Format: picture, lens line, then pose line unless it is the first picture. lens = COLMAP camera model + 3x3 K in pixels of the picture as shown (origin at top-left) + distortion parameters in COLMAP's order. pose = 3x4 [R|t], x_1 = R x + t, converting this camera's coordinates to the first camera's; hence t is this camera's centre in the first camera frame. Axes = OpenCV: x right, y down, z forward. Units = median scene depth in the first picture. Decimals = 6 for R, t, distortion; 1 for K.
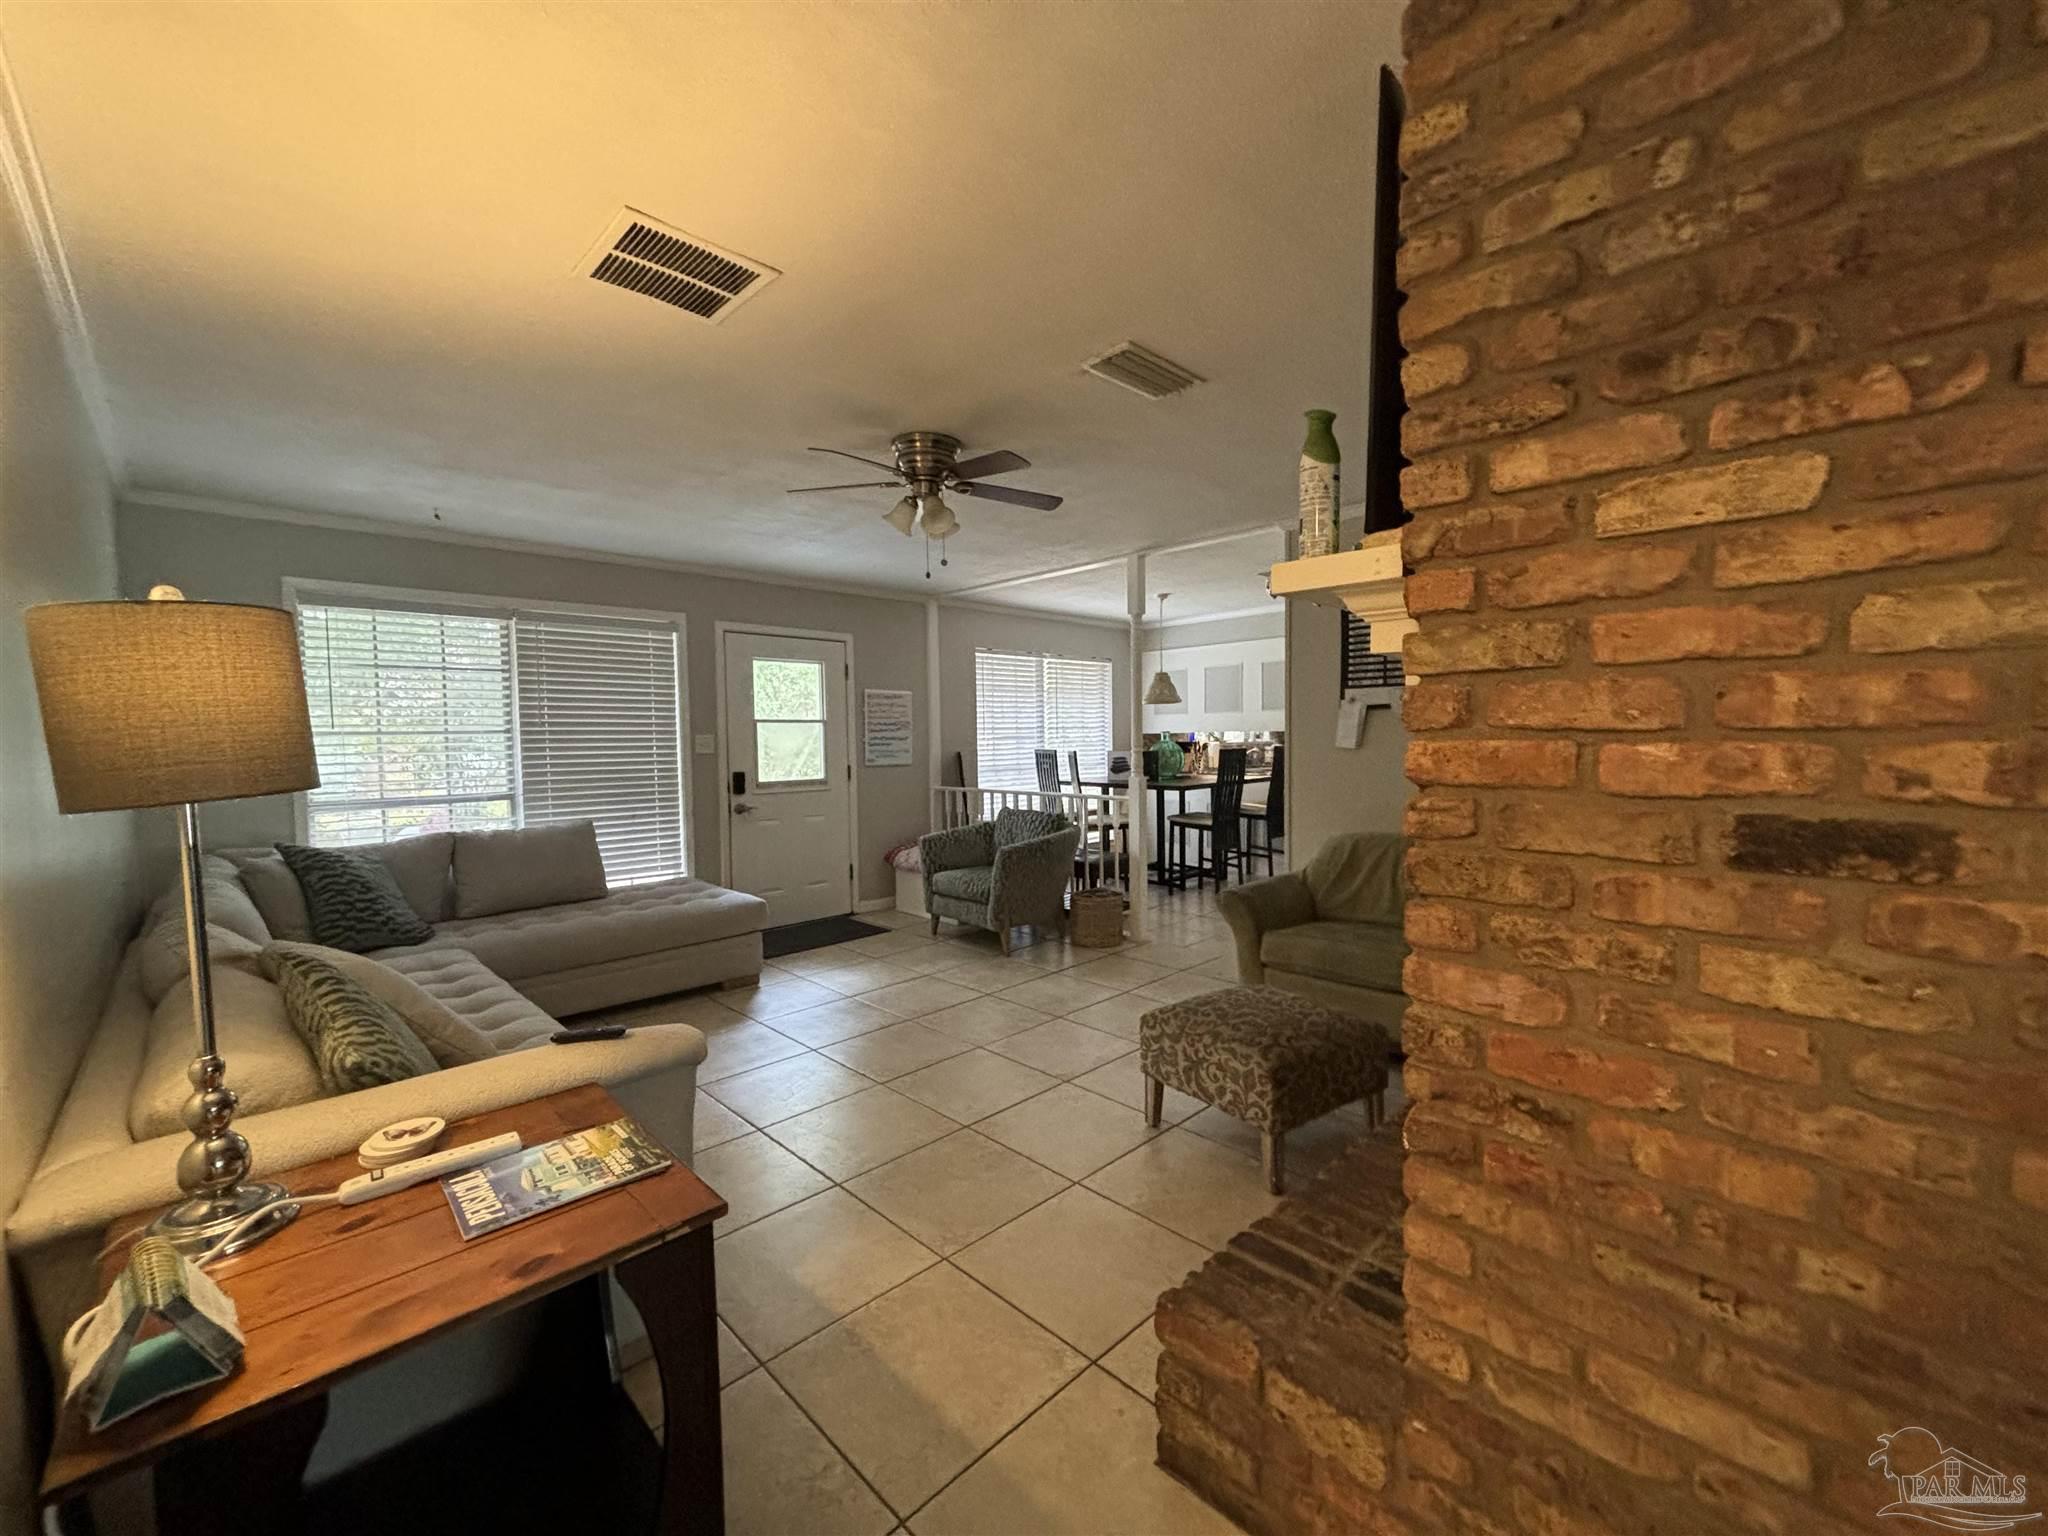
lens RADIAL K [[826.1, 0, 1020.2], [0, 826.1, 782.0], [0, 0, 1]] dist [-0.000183, -0.000872]
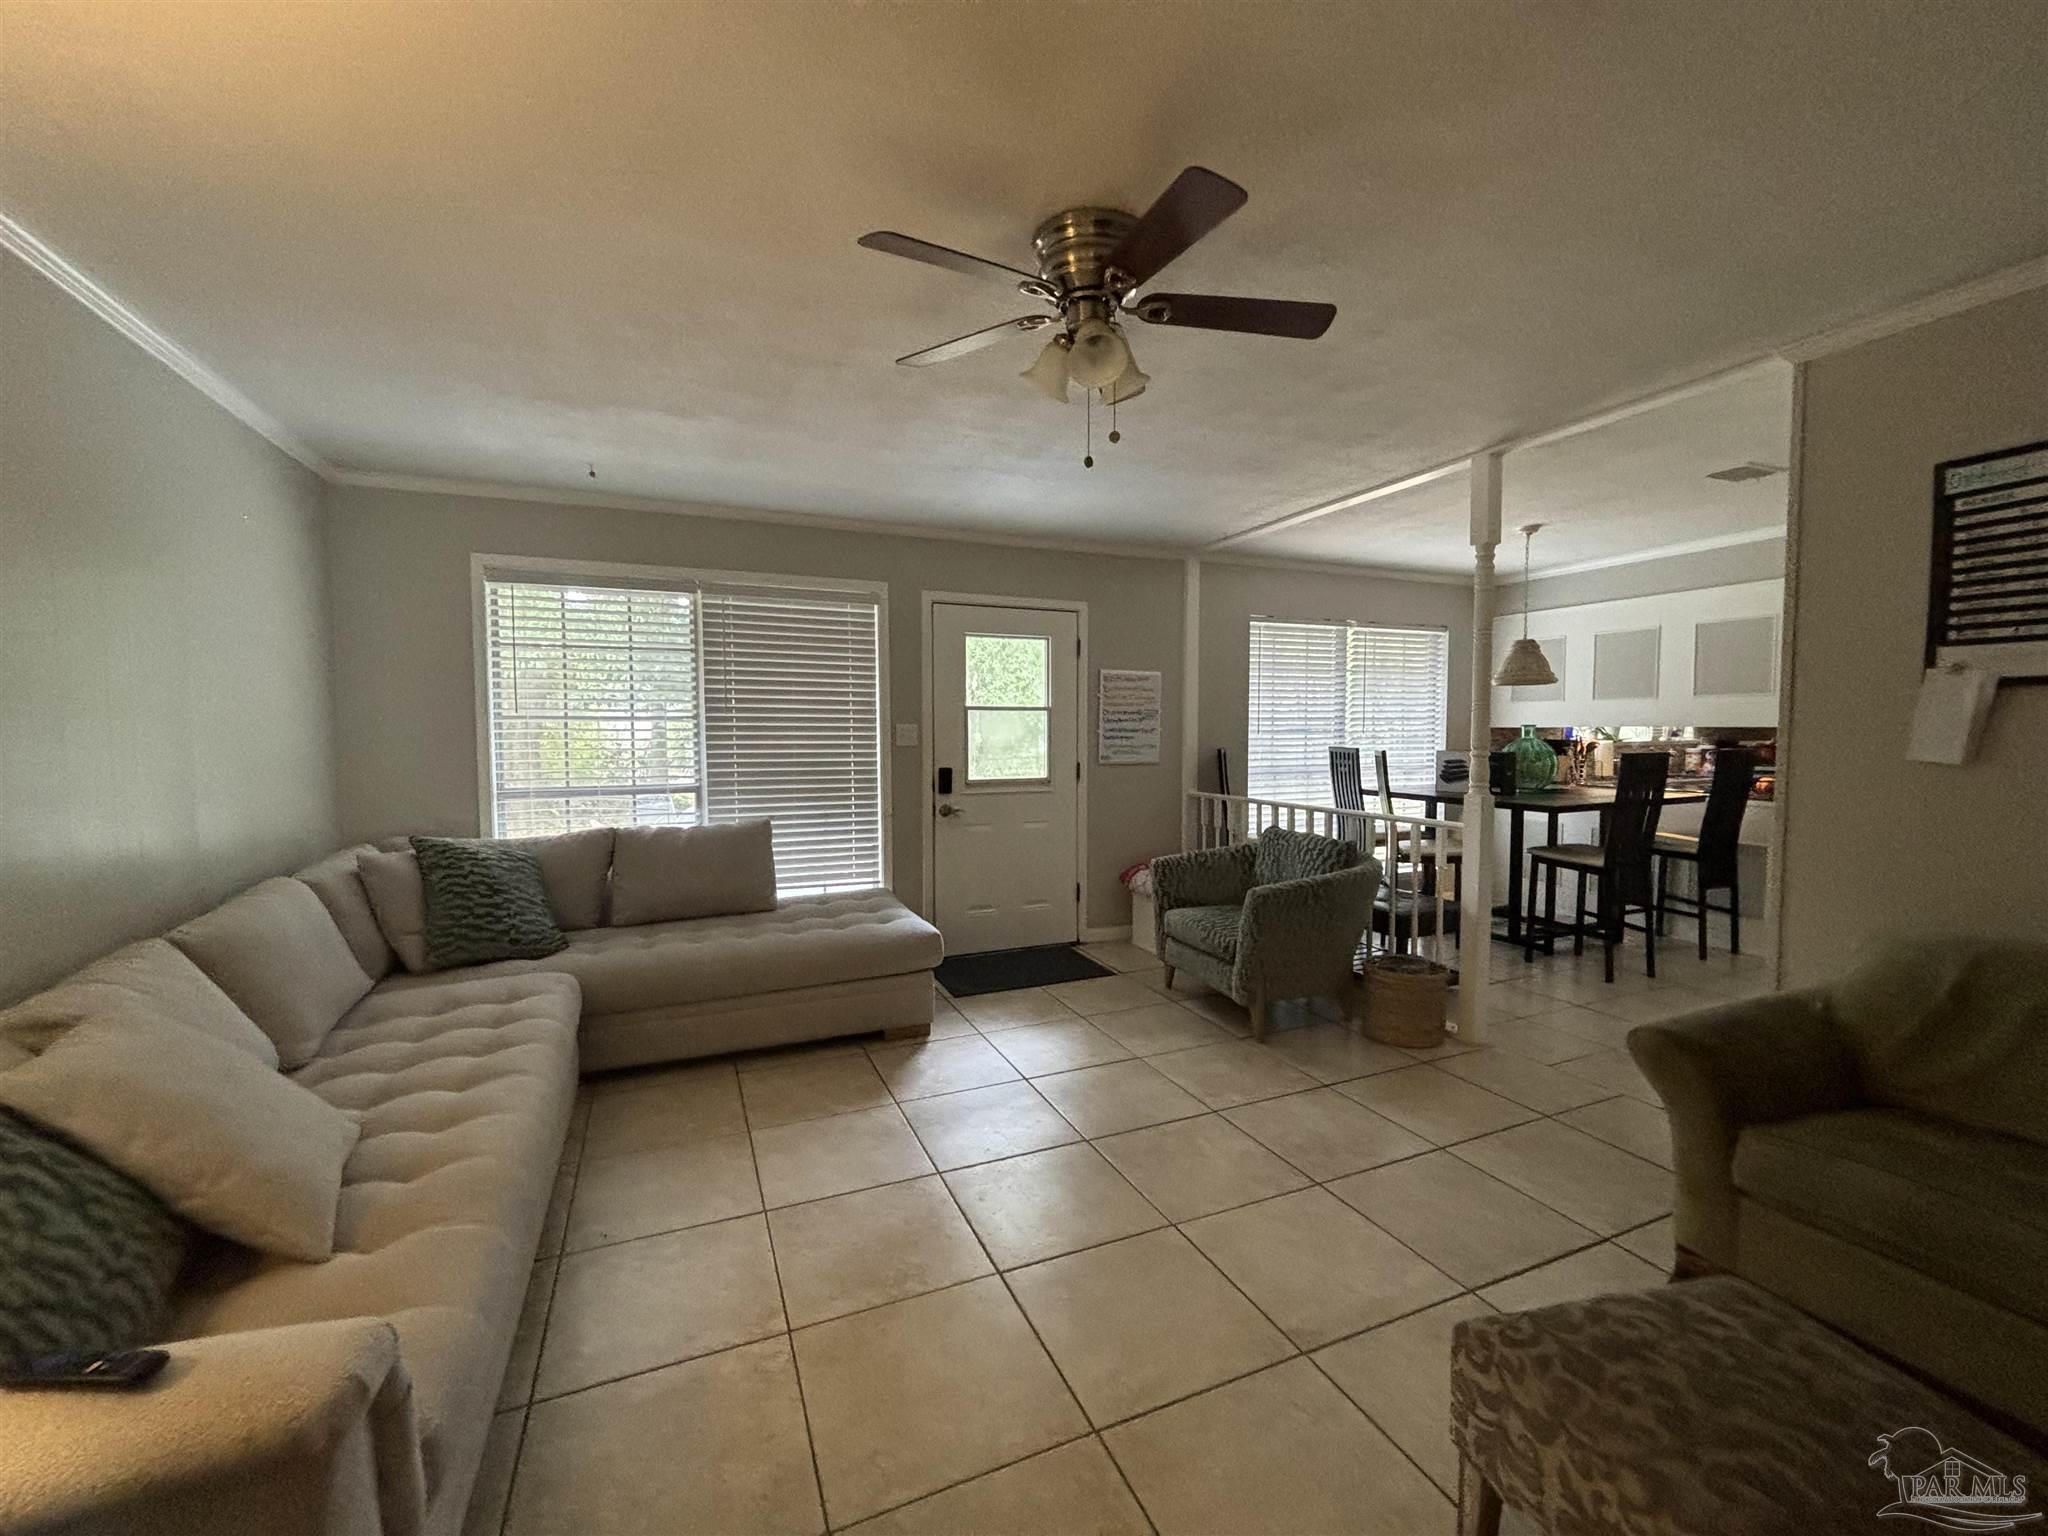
lens RADIAL K [[826.1, 0, 1019.4], [0, 826.1, 776.6], [0, 0, 1]] dist [-0.000183, -0.000872]
pose [[0.930886, 0.033688, -0.363754, 0.041879], [-0.031800, 0.999432, 0.011180, -0.016180], [0.363924, 0.001160, 0.931428, 0.261066]]
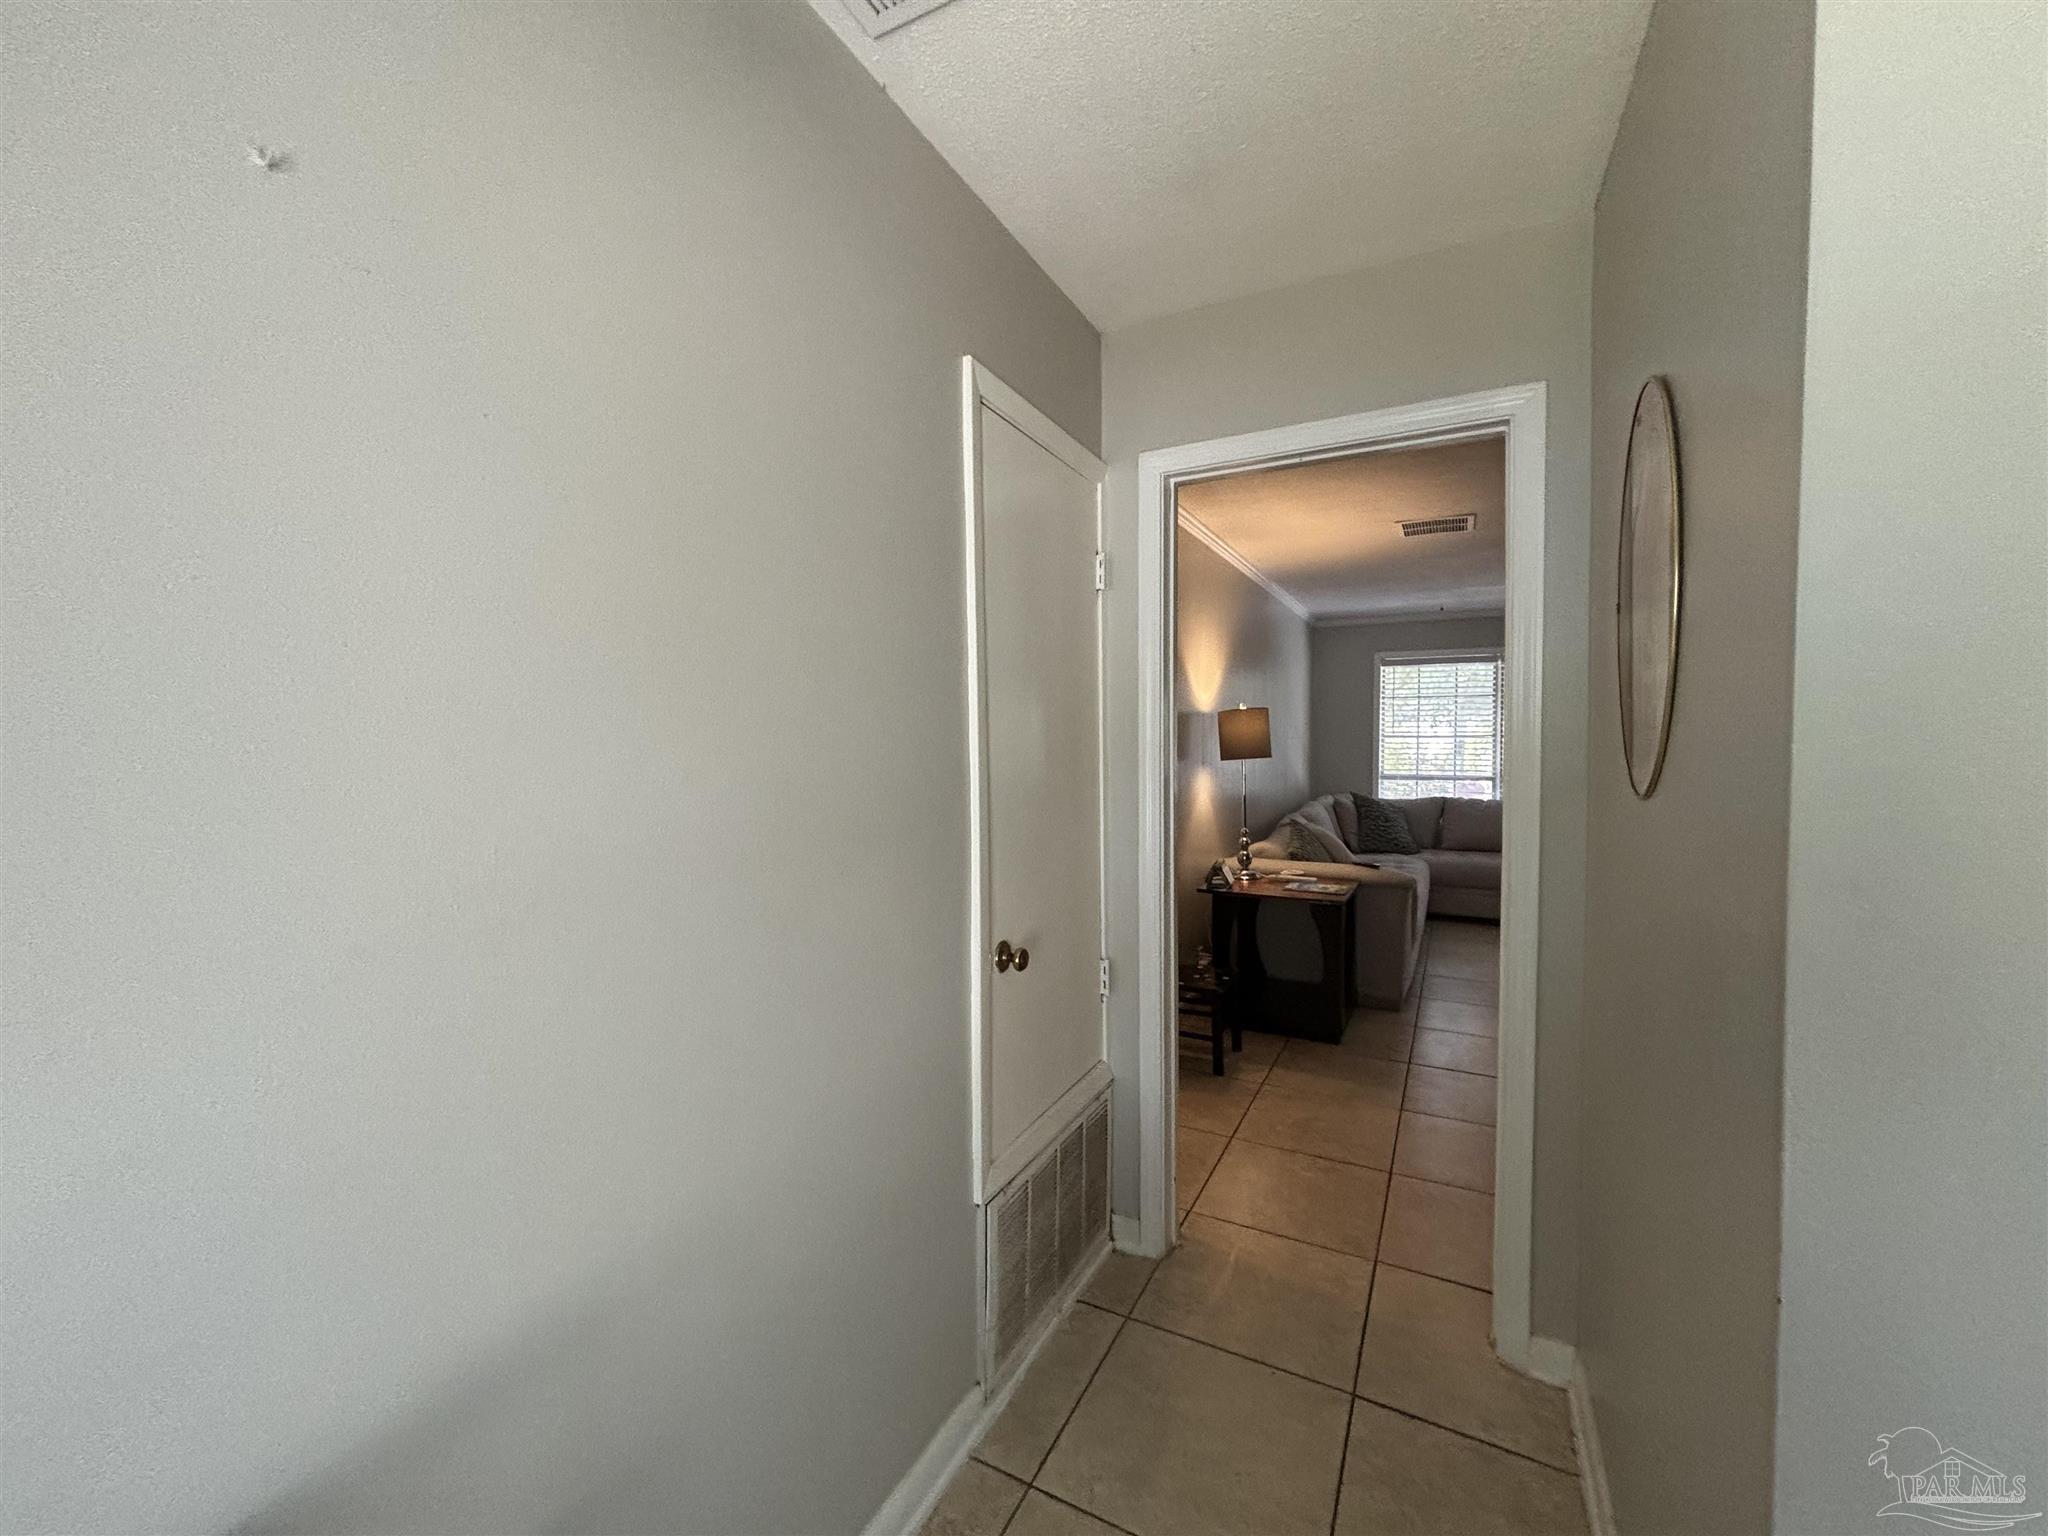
lens RADIAL K [[826.1, 0, 1021.5], [0, 826.1, 765.4], [0, 0, 1]] dist [-0.000183, -0.000872]
pose [[0.304742, 0.034632, -0.951805, 0.503115], [-0.055725, 0.998275, 0.018481, 0.012412], [0.950803, 0.047408, 0.306146, -0.248309]]
